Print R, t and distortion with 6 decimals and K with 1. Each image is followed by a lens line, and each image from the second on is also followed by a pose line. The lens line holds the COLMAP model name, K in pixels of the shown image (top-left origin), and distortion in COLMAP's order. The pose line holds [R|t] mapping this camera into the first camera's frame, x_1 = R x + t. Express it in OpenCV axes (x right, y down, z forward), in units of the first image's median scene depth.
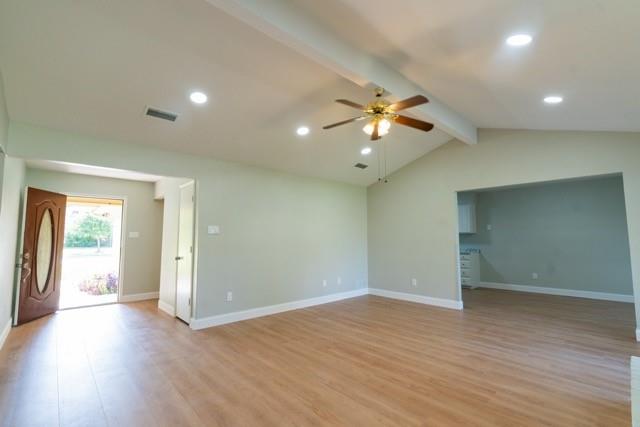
lens RADIAL K [[291.4, 0, 320.0], [0, 291.4, 213.5], [0, 0, 1]] dist [-0.001616, -0.000585]
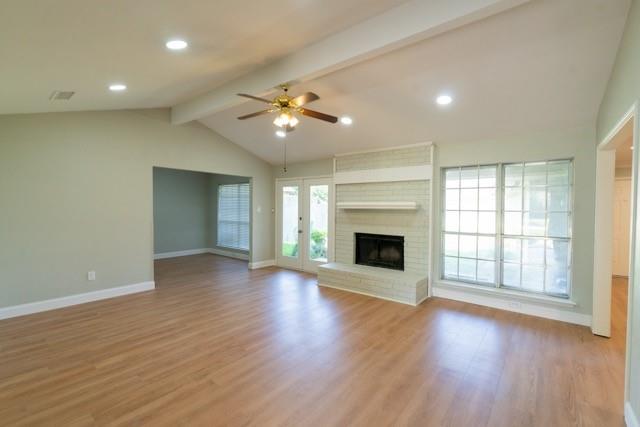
lens RADIAL K [[285.5, 0, 320.0], [0, 285.5, 213.5], [0, 0, 1]] dist [0.000309, 0.000071]
pose [[-0.159863, -0.013870, 0.987042, -0.709994], [-0.089994, 0.995942, -0.000580, 0.034965], [-0.983028, -0.088921, -0.160462, 0.807292]]
